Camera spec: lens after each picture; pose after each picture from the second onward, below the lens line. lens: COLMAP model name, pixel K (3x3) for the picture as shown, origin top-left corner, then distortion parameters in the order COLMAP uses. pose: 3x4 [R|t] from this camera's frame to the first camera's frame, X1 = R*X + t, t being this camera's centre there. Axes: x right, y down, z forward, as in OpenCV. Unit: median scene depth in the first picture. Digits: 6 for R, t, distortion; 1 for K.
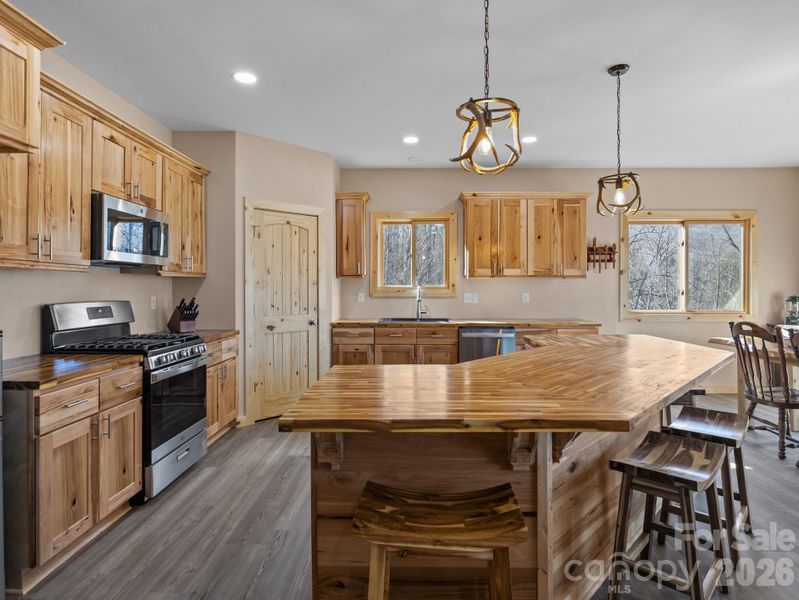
lens RADIAL K [[452.2, 0, 400.9], [0, 452.2, 289.5], [0, 0, 1]] dist [-0.006591, -0.000112]
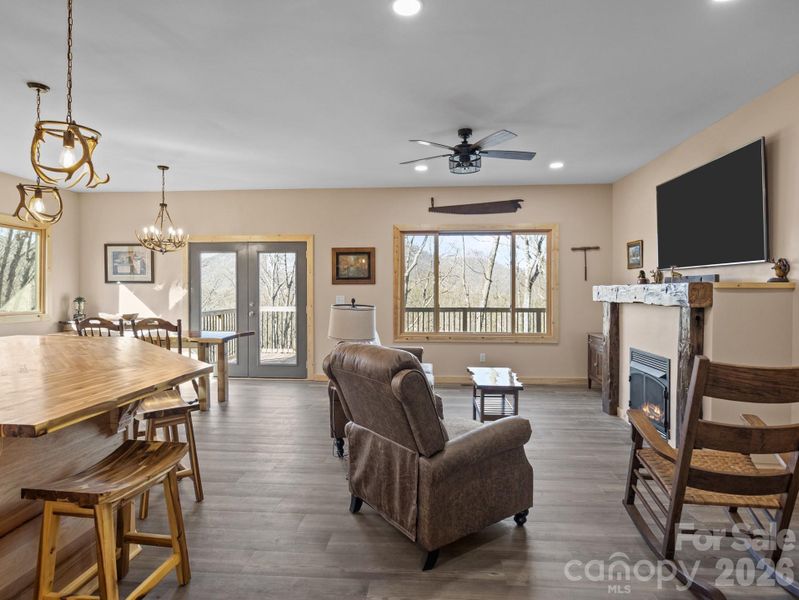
lens RADIAL K [[453.7, 0, 399.9], [0, 453.7, 293.1], [0, 0, 1]] dist [-0.007005, -0.000435]
pose [[0.065282, -0.002914, 0.997863, -0.361038], [0.000819, 0.999996, 0.002866, 0.000142], [-0.997867, 0.000630, 0.065284, 0.045749]]
